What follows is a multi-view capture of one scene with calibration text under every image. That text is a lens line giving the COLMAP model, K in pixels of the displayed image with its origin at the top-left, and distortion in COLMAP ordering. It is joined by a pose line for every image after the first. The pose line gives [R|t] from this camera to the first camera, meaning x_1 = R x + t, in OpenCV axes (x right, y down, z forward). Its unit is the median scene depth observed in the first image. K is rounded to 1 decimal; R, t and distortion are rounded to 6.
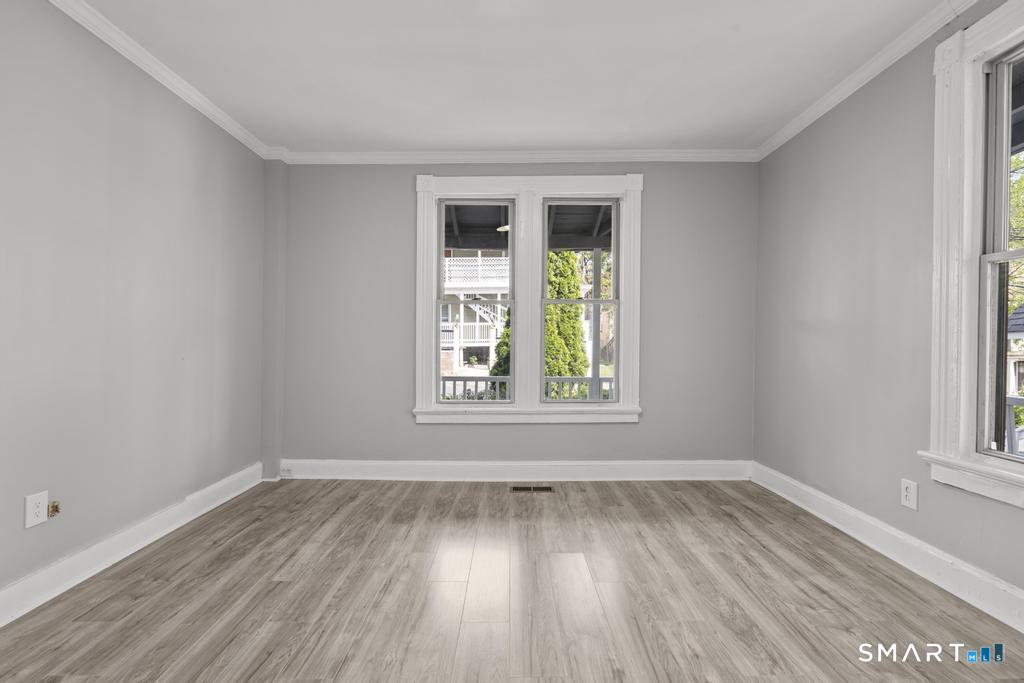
lens RADIAL K [[463.8, 0, 509.6], [0, 463.8, 345.4], [0, 0, 1]] dist [-0.003699, 0.000923]
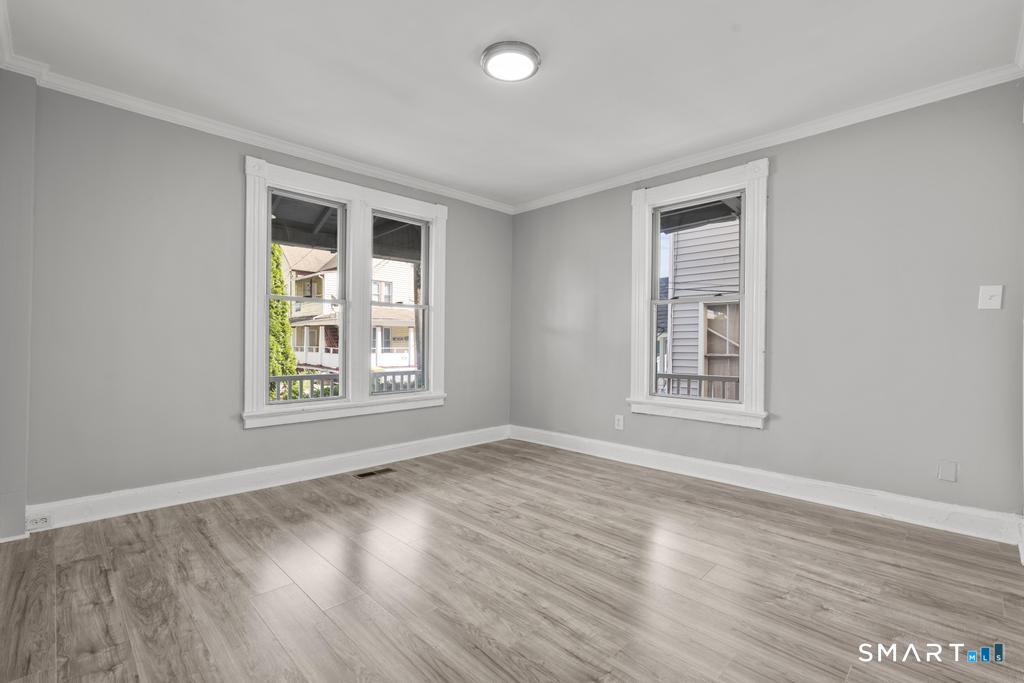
lens RADIAL K [[455.7, 0, 526.6], [0, 455.7, 342.6], [0, 0, 1]] dist [-0.003810, 0.001063]
pose [[0.697889, 0.001962, 0.716204, -0.505803], [-0.001346, 0.999998, -0.001428, -0.000074], [-0.716205, 0.000032, 0.697890, -0.017036]]
